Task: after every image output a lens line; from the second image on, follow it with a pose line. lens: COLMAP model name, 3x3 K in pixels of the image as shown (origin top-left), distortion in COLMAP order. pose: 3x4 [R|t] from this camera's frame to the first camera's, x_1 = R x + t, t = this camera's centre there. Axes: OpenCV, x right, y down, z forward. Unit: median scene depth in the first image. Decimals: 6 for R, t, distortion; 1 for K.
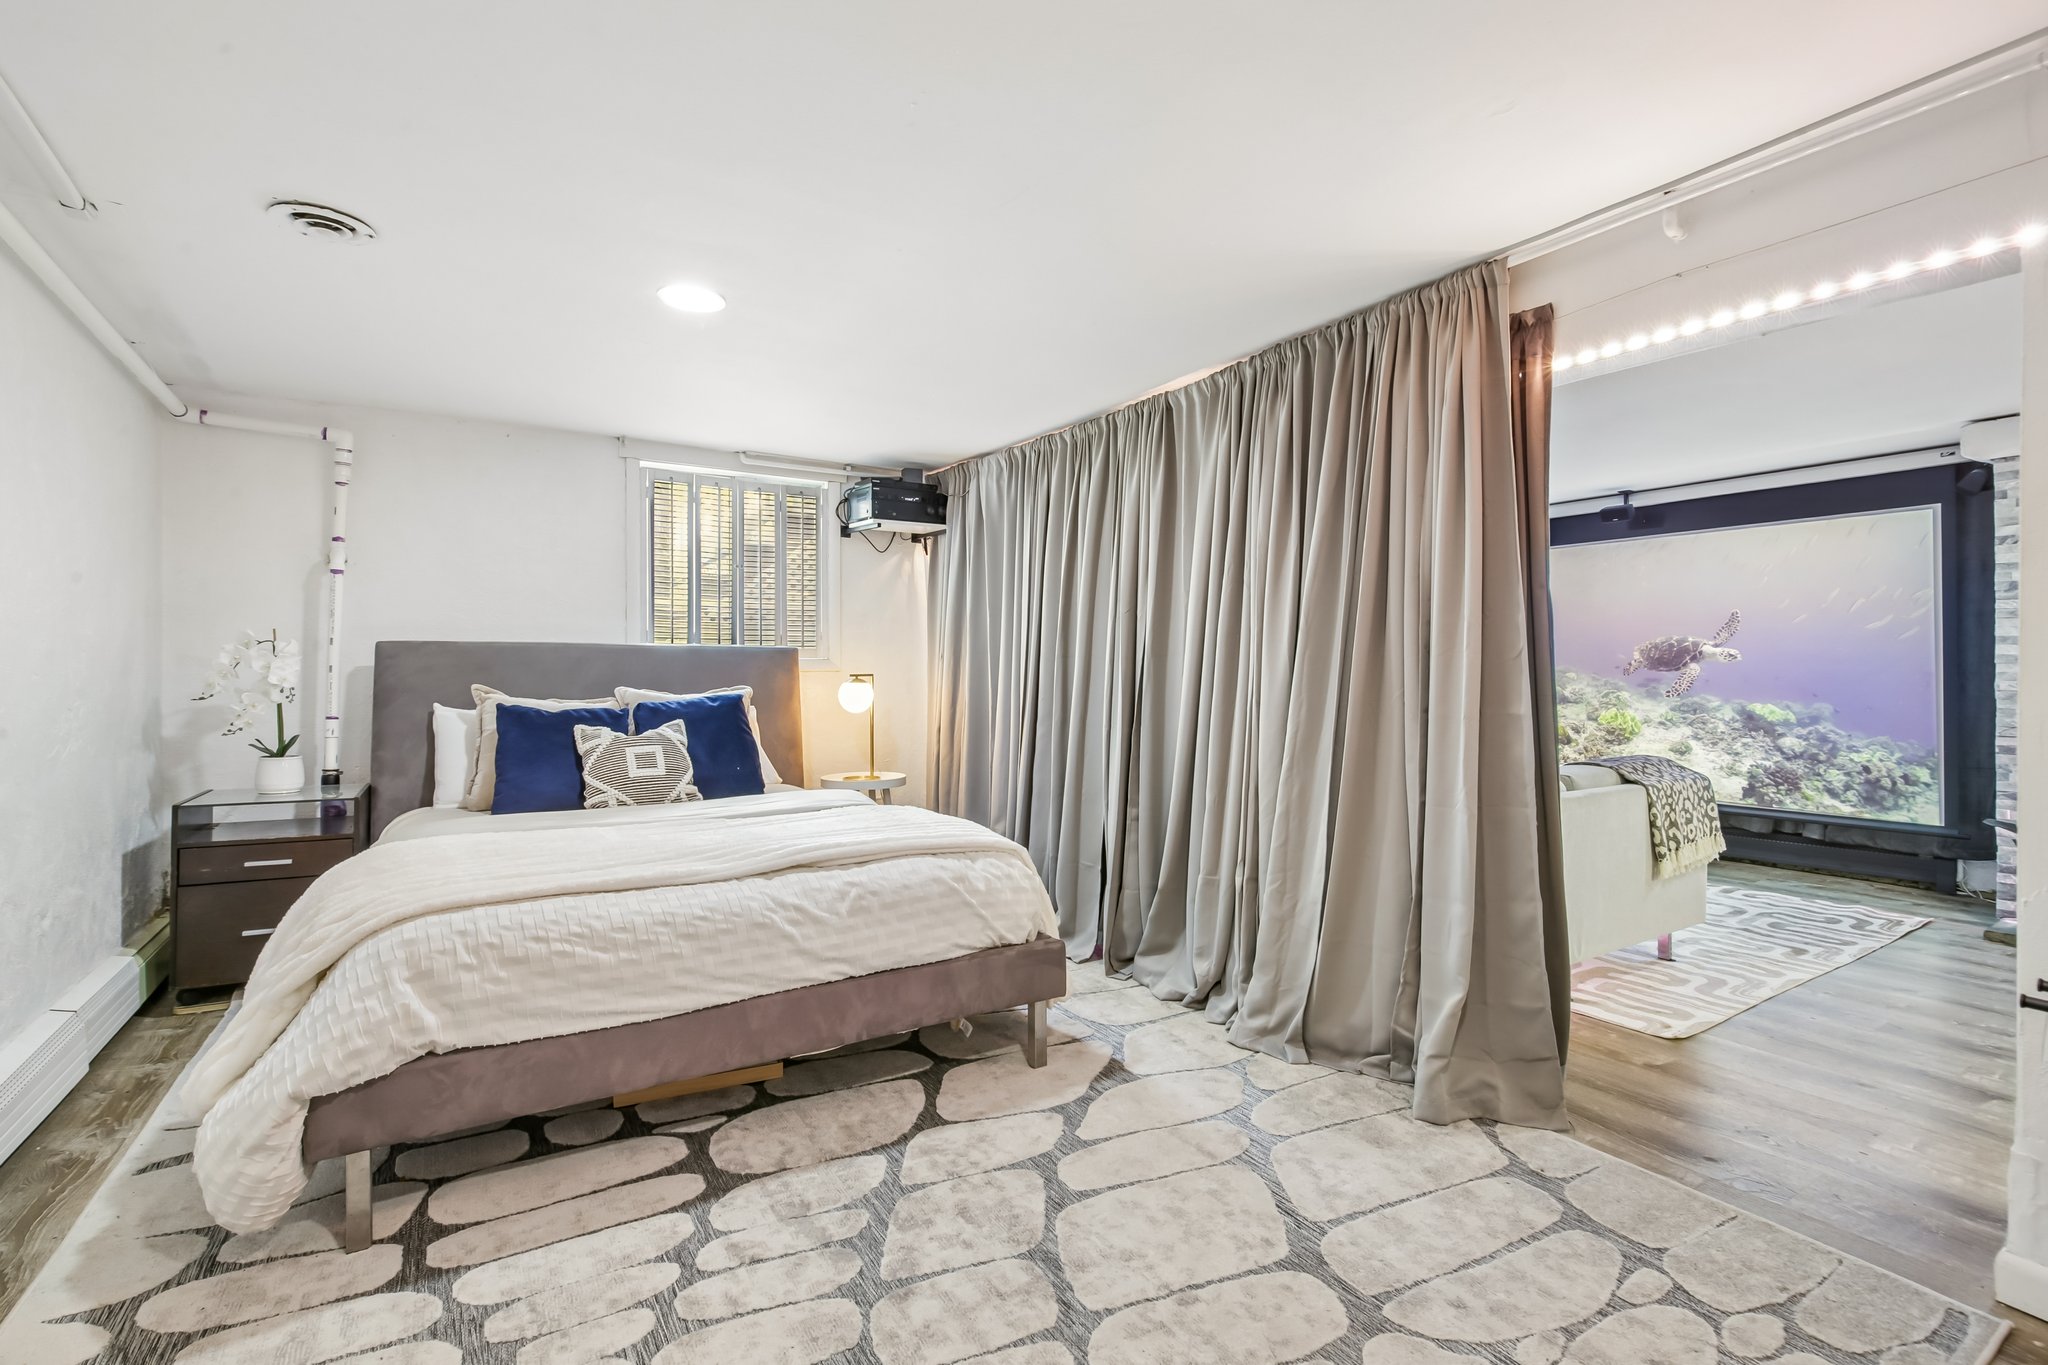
lens RADIAL K [[939.1, 0, 1062.7], [0, 939.1, 666.2], [0, 0, 1]] dist [-0.020966, 0.006996]
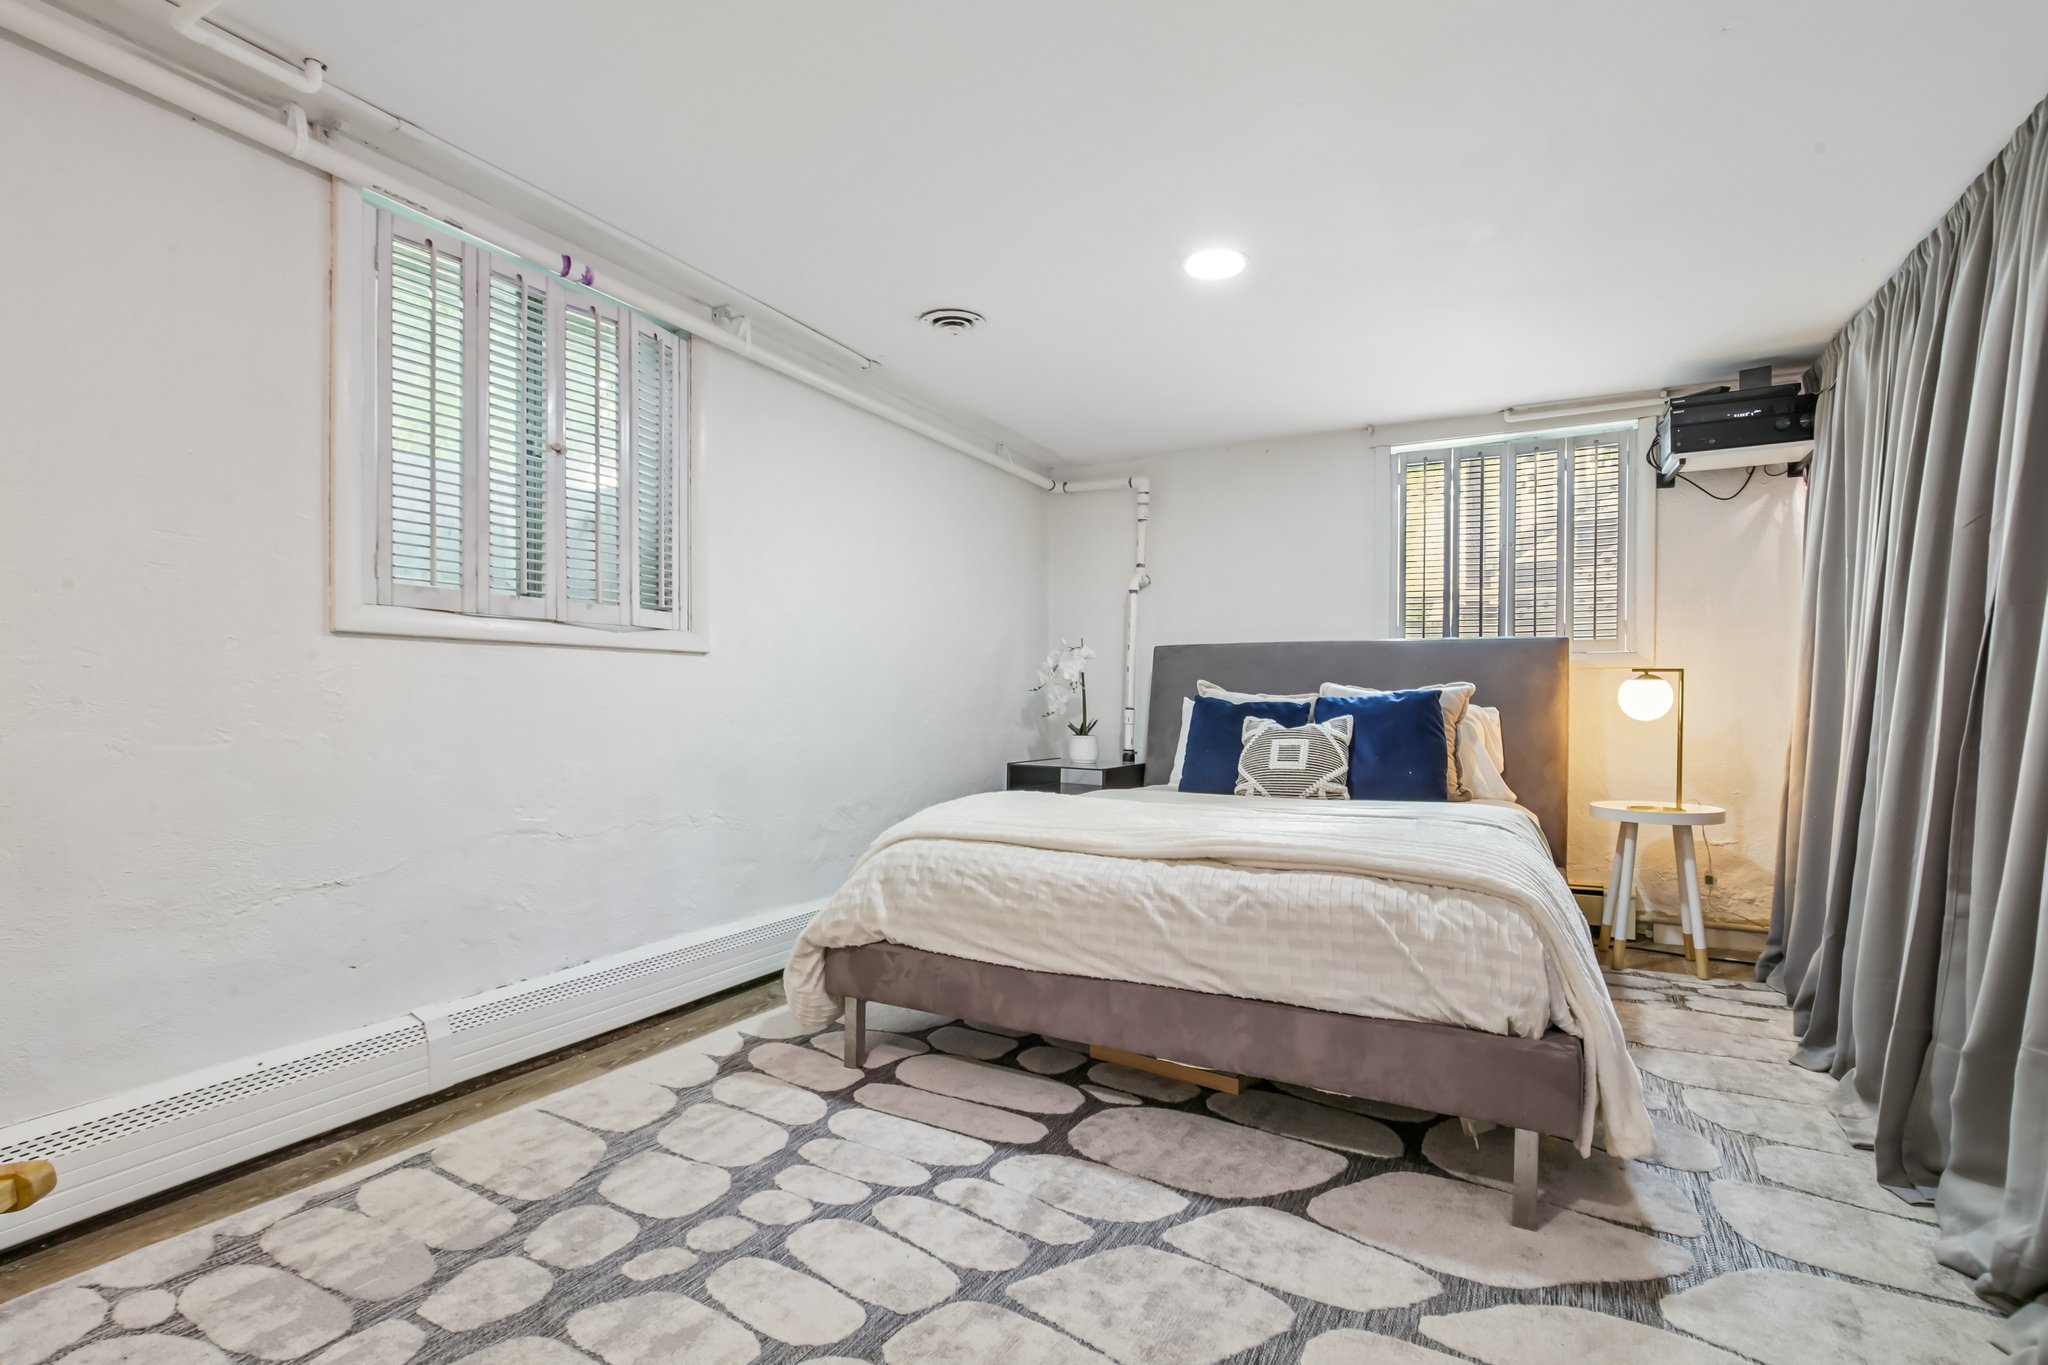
lens RADIAL K [[939.1, 0, 966.1], [0, 939.1, 709.7], [0, 0, 1]] dist [-0.020966, 0.006996]
pose [[0.460038, 0.017503, -0.887727, 0.399463], [0.003290, 0.999765, 0.021417, 0.049949], [0.887893, -0.012773, 0.459873, 0.378705]]
